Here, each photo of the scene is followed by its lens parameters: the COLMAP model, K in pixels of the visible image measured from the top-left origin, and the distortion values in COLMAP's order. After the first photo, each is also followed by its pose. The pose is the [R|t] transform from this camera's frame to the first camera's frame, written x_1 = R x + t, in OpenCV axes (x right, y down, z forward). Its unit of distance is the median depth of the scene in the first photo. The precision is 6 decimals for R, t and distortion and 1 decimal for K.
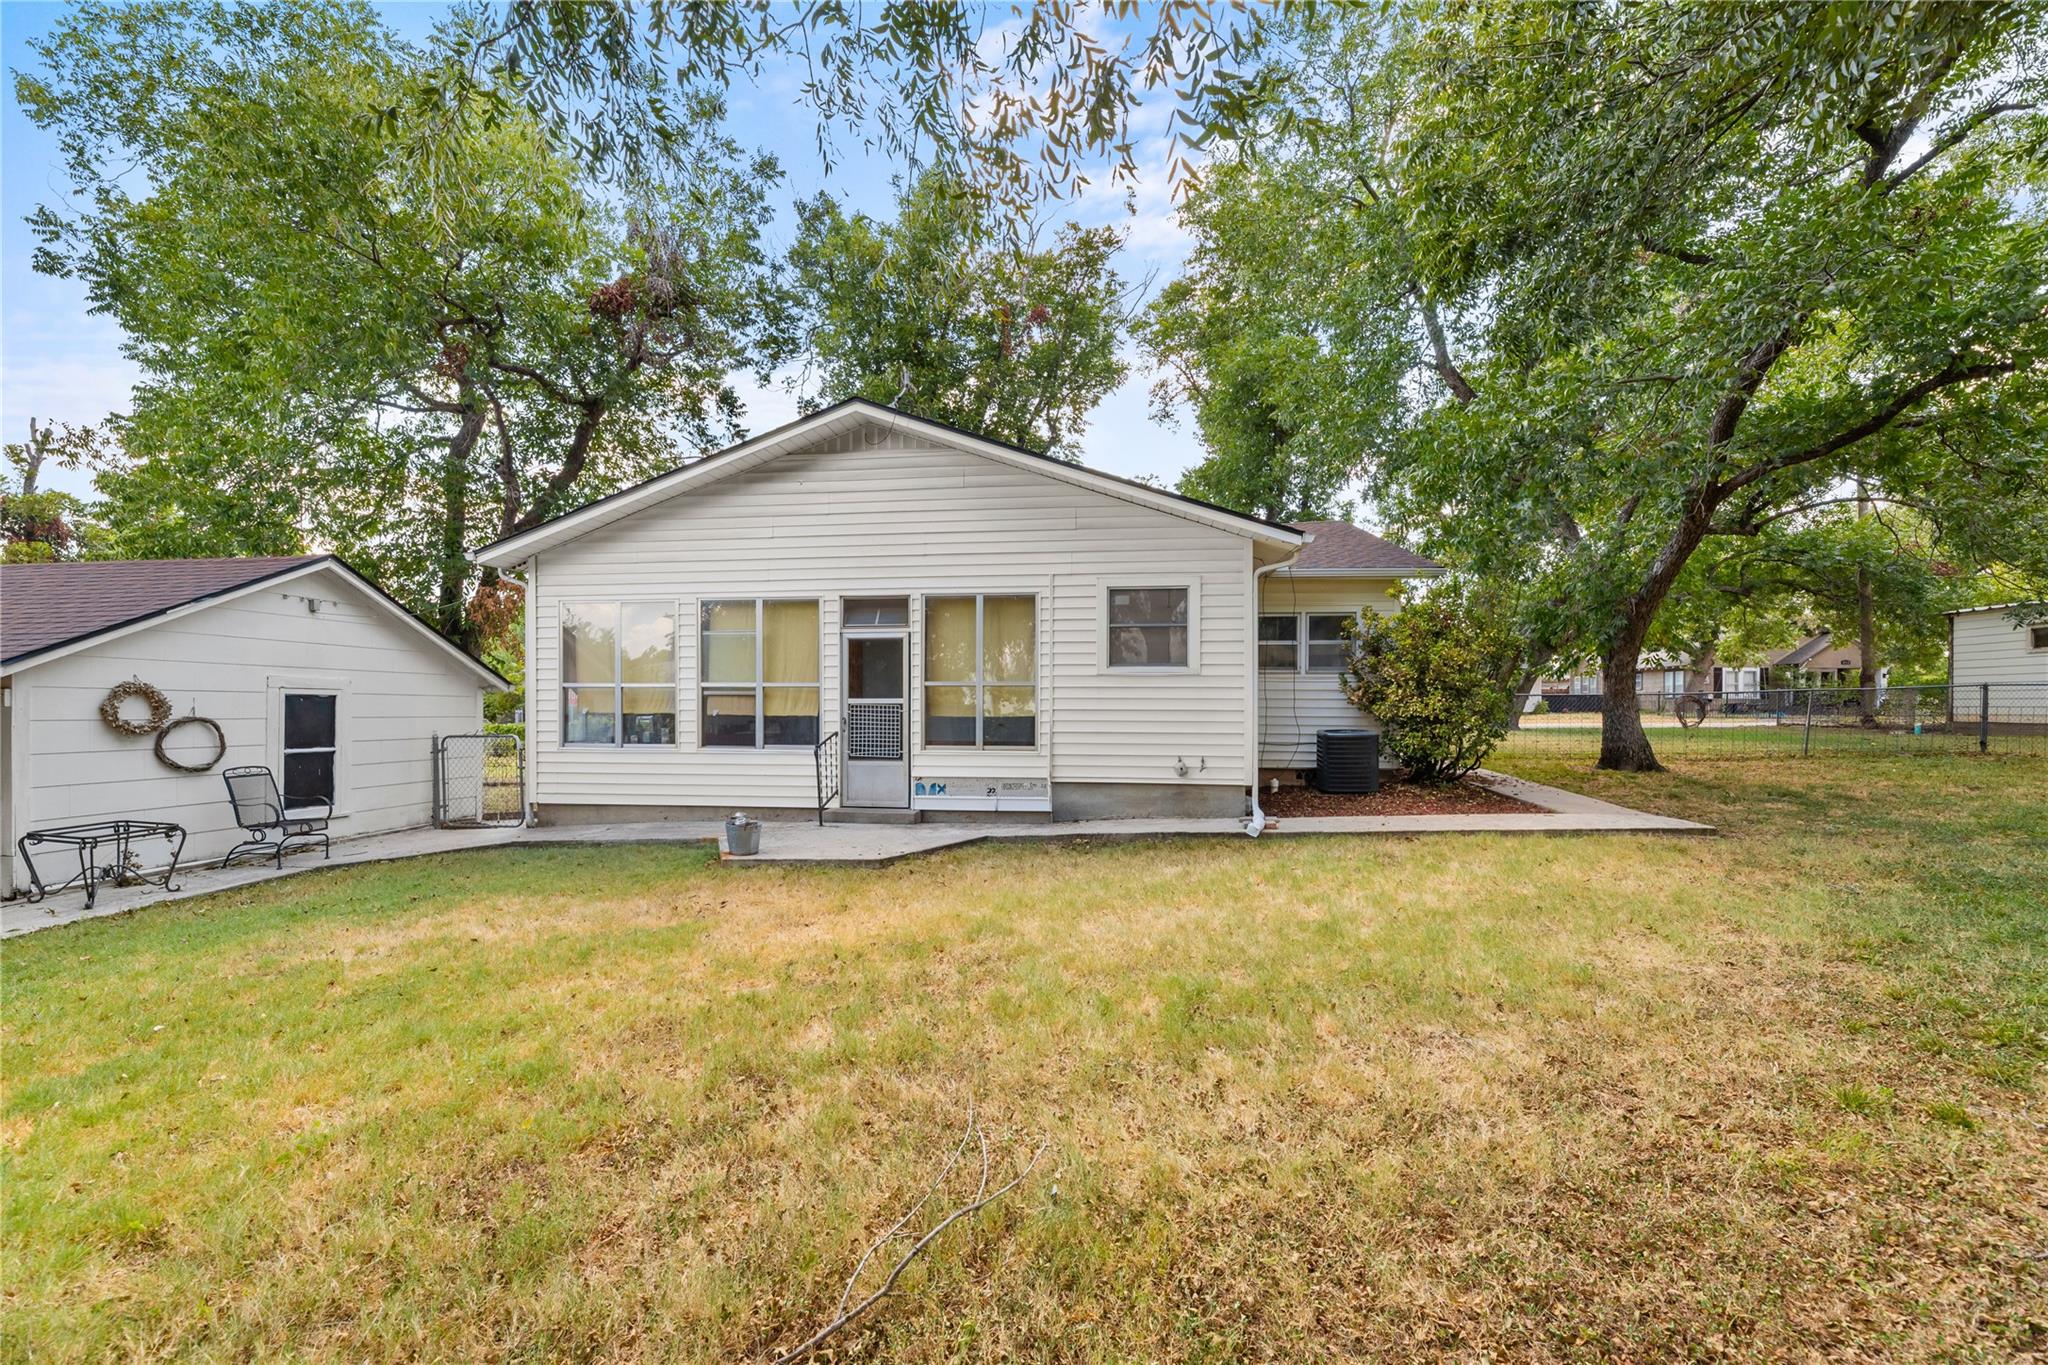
lens RADIAL K [[826.3, 0, 1017.3], [0, 826.3, 713.8], [0, 0, 1]] dist [-0.003803, -0.000105]
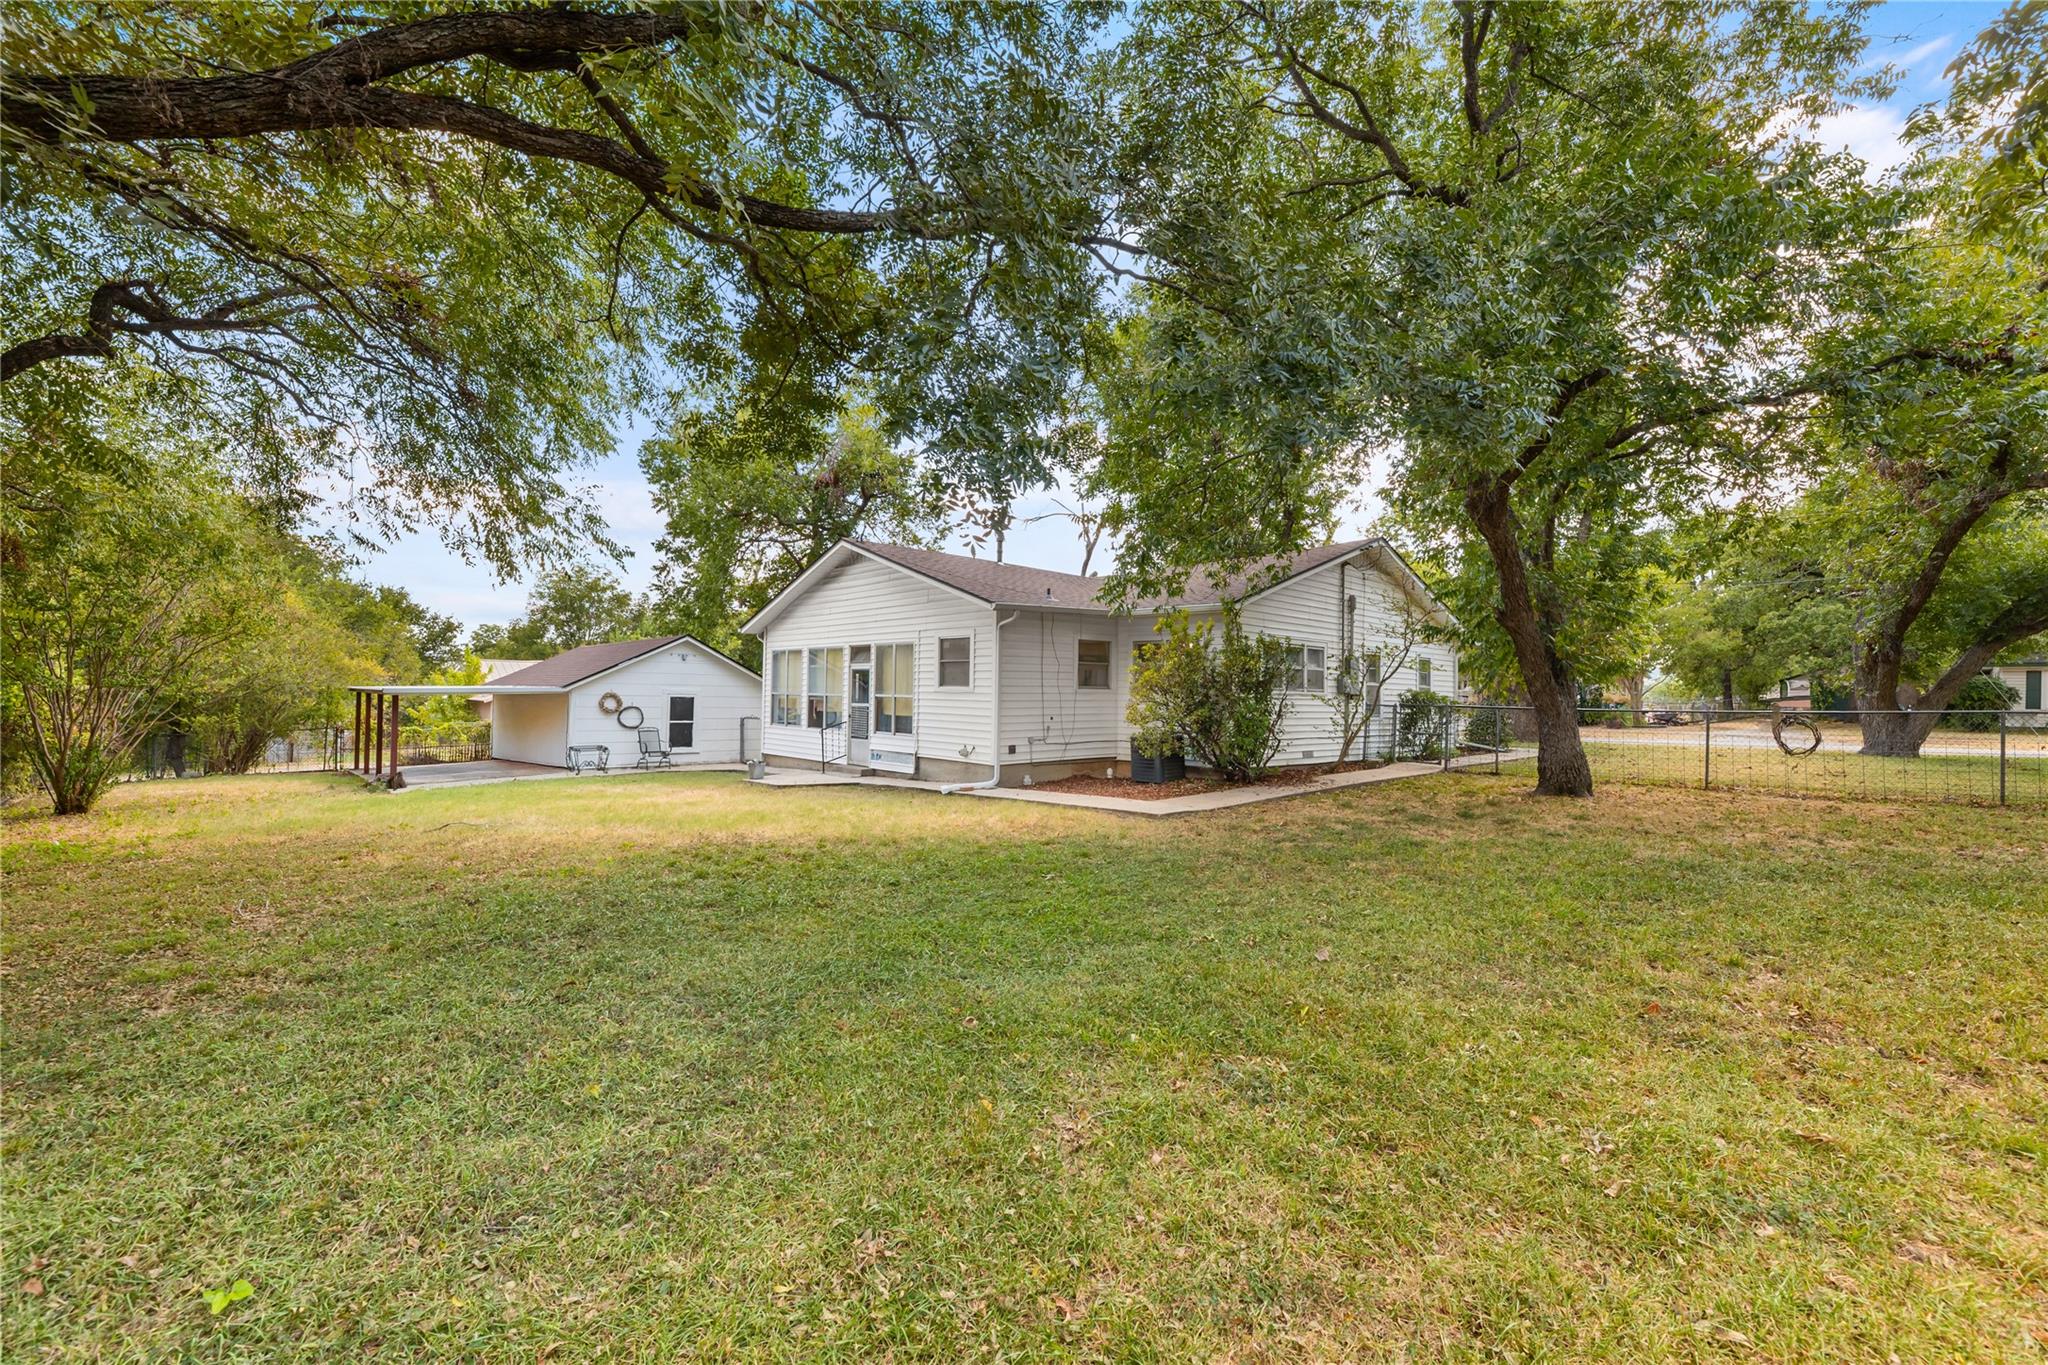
lens RADIAL K [[826.3, 0, 1025.6], [0, 826.3, 696.2], [0, 0, 1]] dist [-0.003803, -0.000105]
pose [[0.769410, 0.013400, -0.638615, 1.255591], [-0.021532, 0.999756, -0.004965, -0.033637], [0.638392, 0.017571, 0.769511, -0.132877]]
